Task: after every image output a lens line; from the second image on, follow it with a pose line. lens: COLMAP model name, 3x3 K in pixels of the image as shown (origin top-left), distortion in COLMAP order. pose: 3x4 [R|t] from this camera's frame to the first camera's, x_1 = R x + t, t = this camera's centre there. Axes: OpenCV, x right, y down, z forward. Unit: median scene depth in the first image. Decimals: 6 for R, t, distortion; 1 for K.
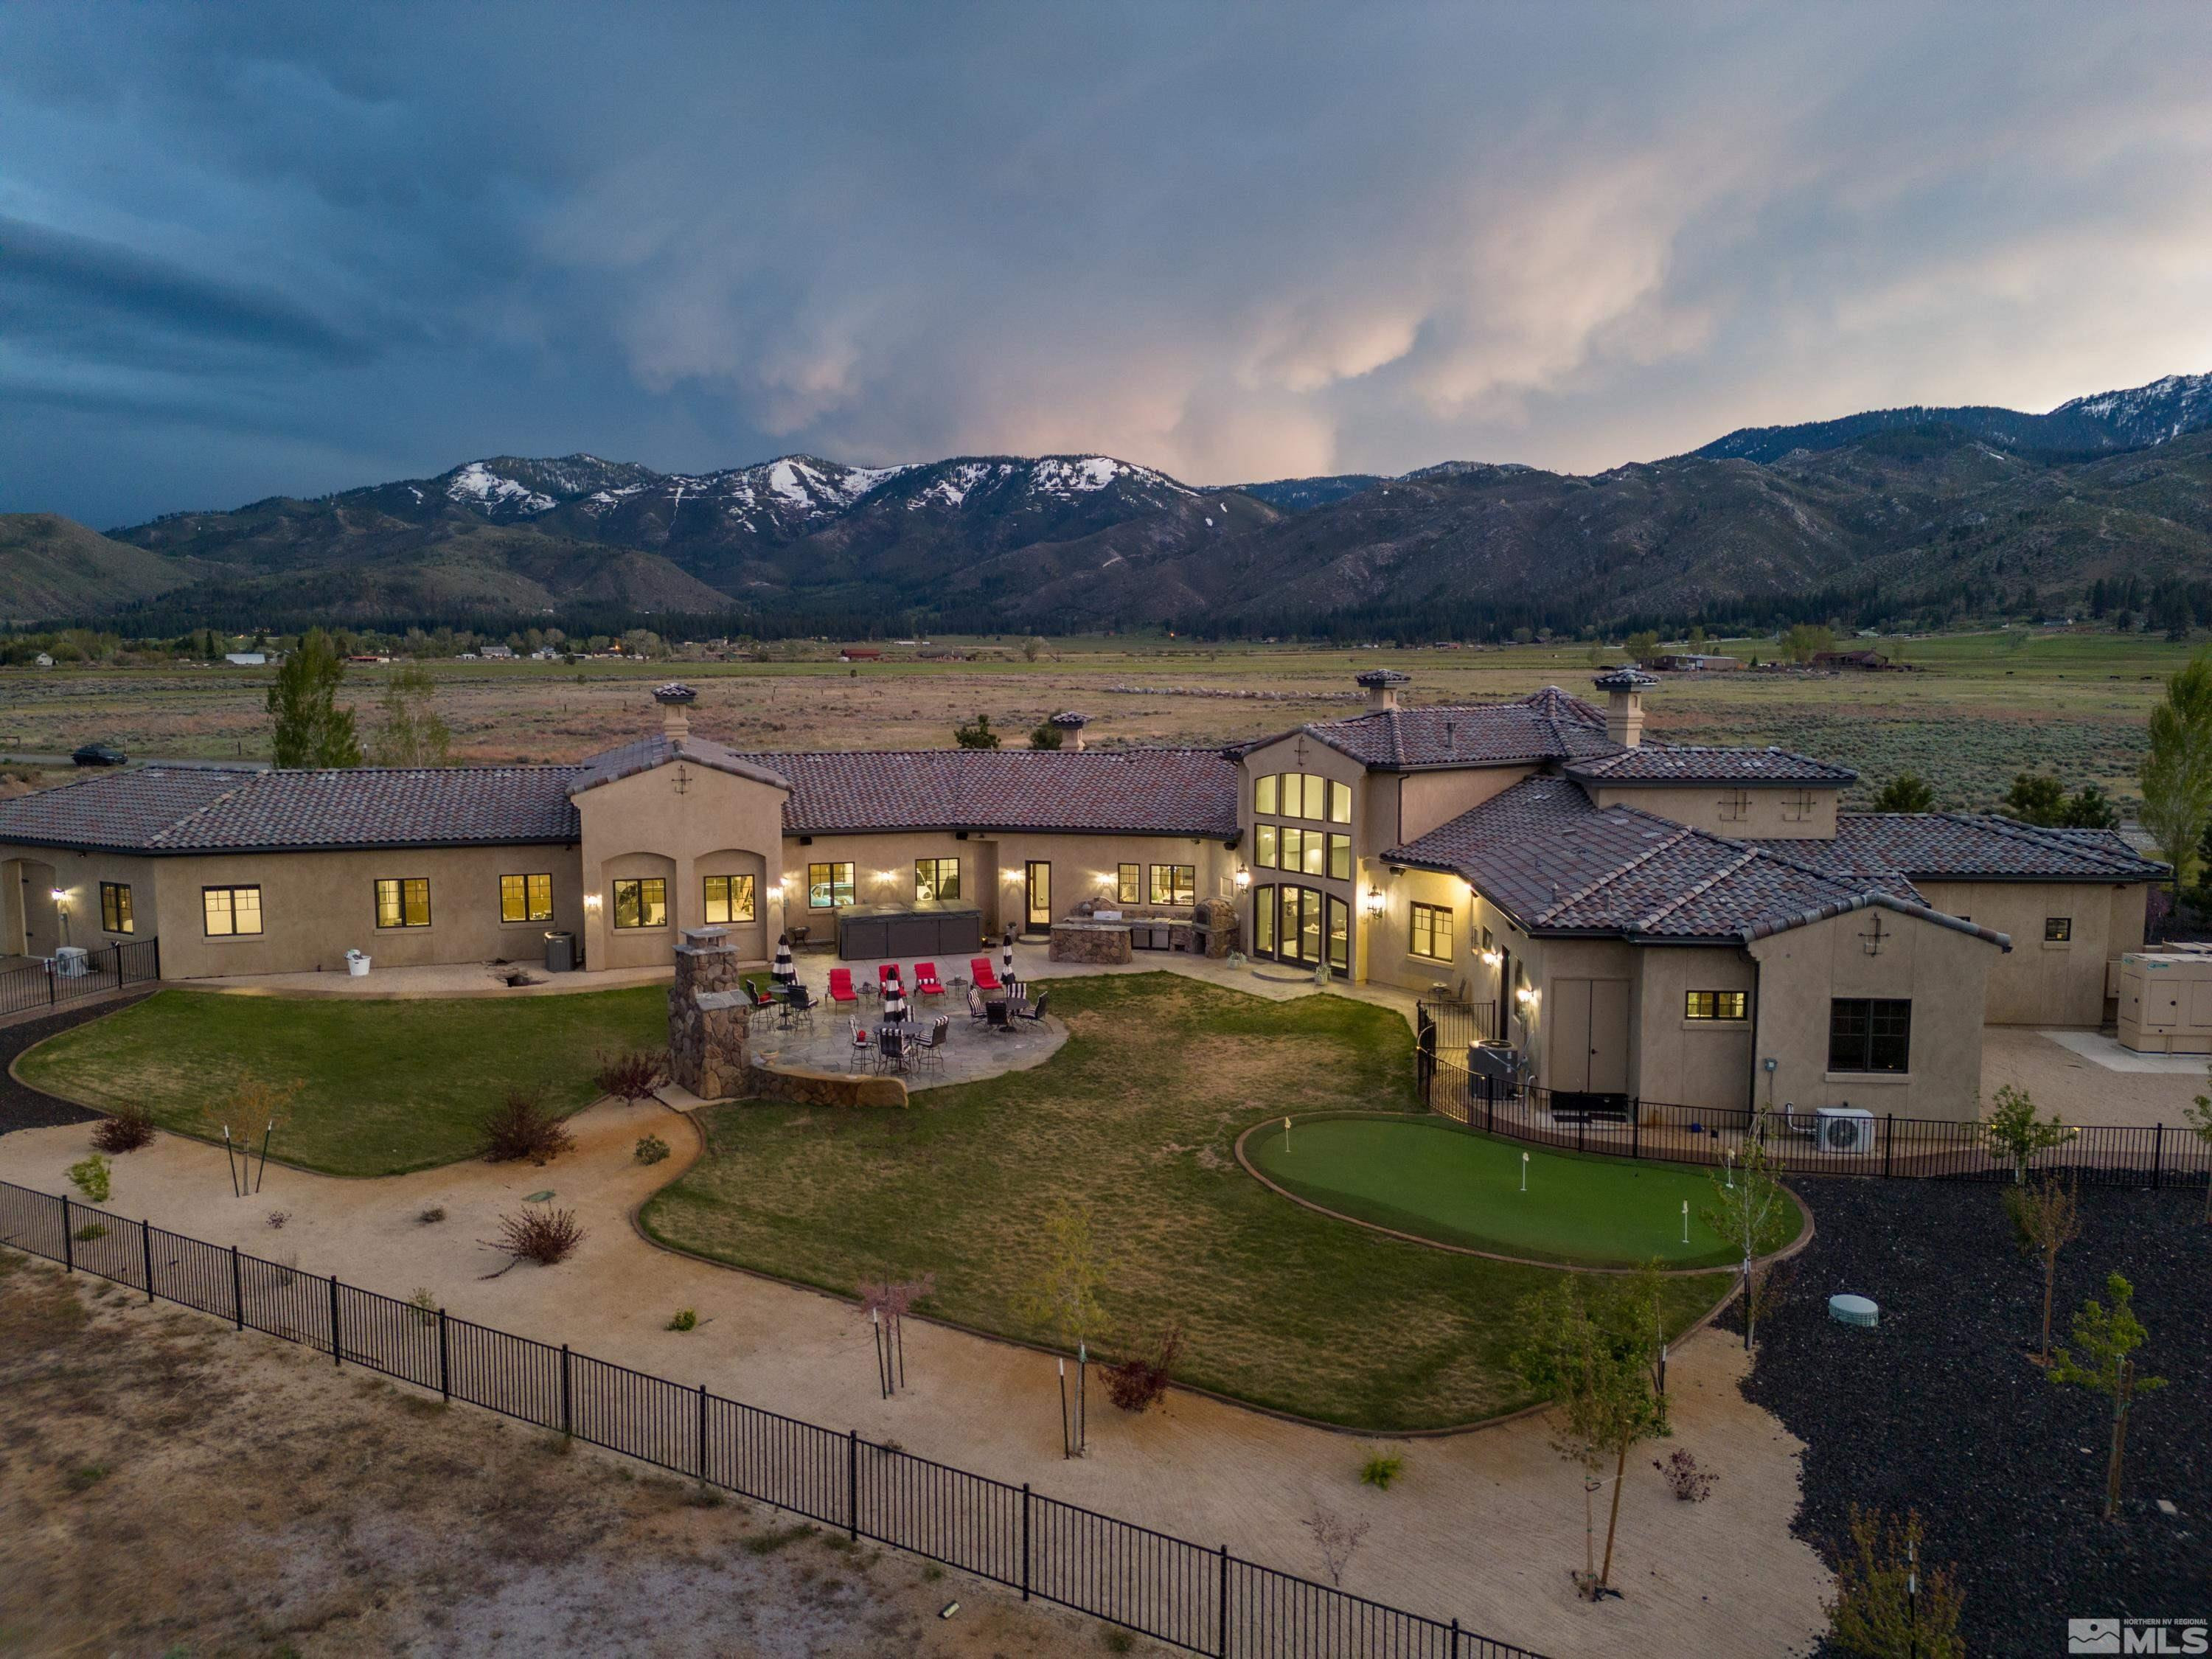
lens RADIAL K [[1603.8, 0, 1114.1], [0, 1603.8, 827.2], [0, 0, 1]] dist [0.039710, -0.032545]
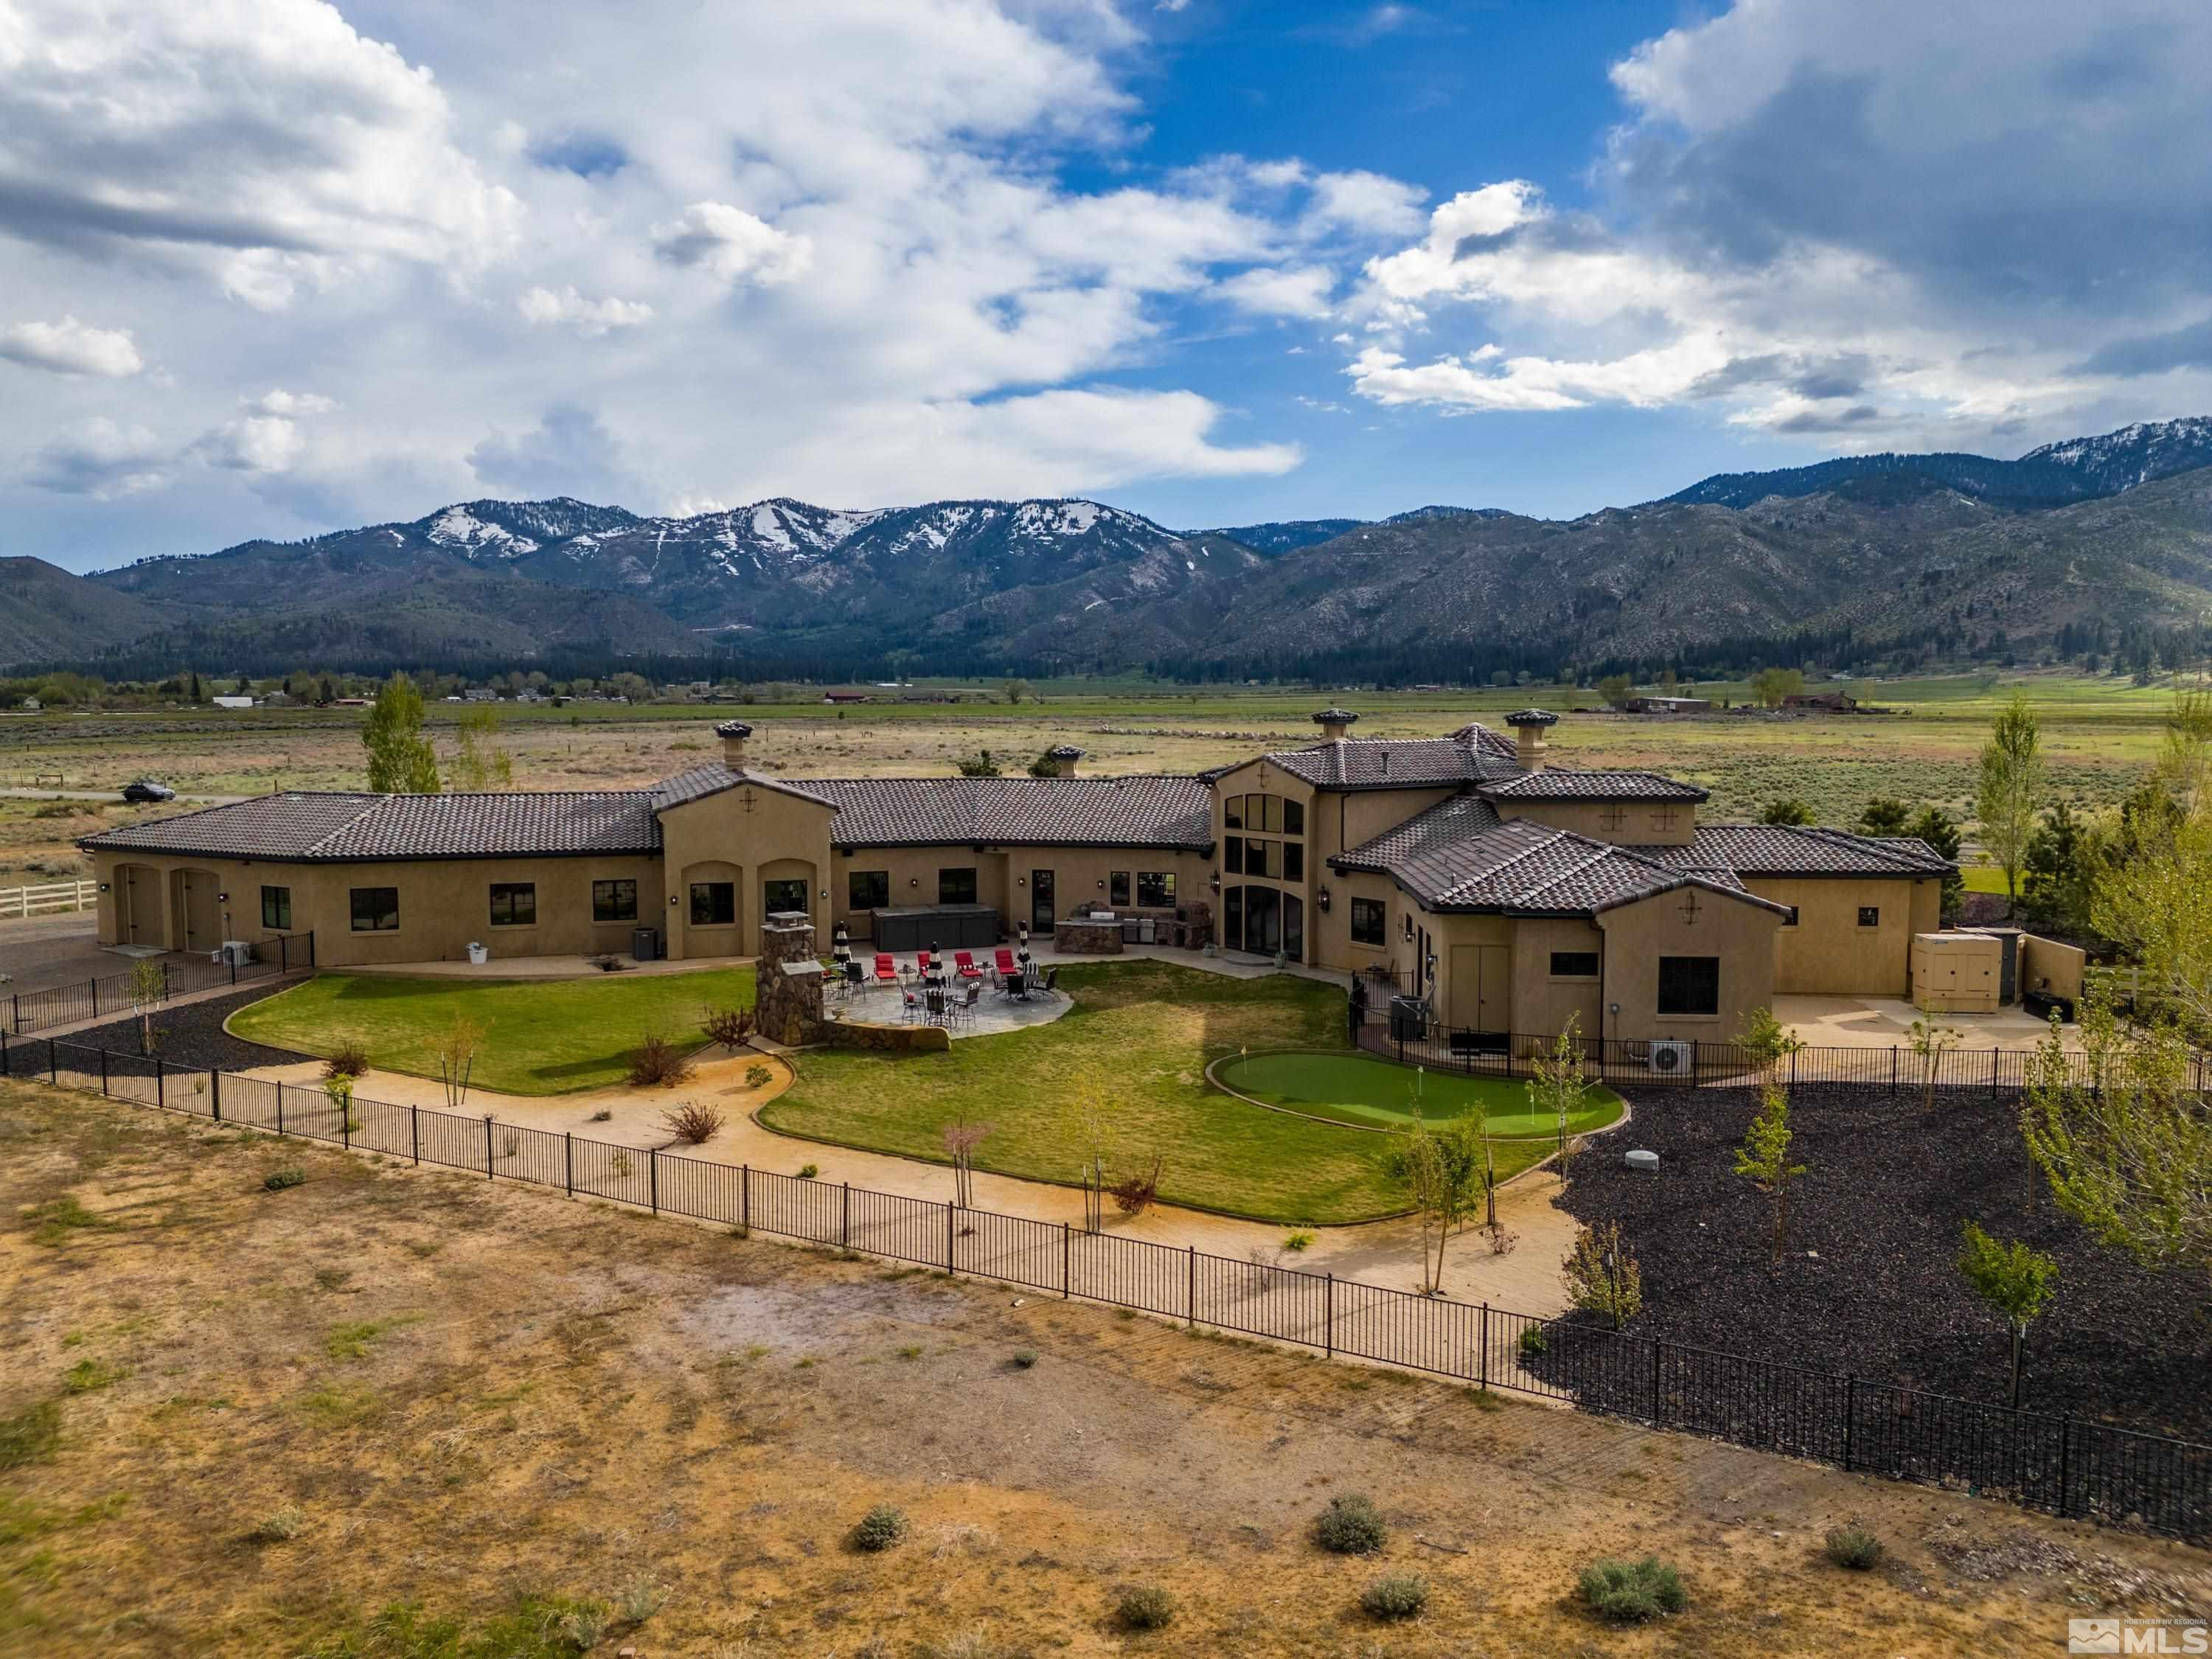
lens RADIAL K [[1603.8, 0, 1116.7], [0, 1603.8, 833.6], [0, 0, 1]] dist [0.039710, -0.032545]
pose [[0.999921, -0.001226, 0.012516, -0.010563], [0.001507, 0.999748, -0.022399, 0.027322], [-0.012485, 0.022417, 0.999671, -0.245283]]
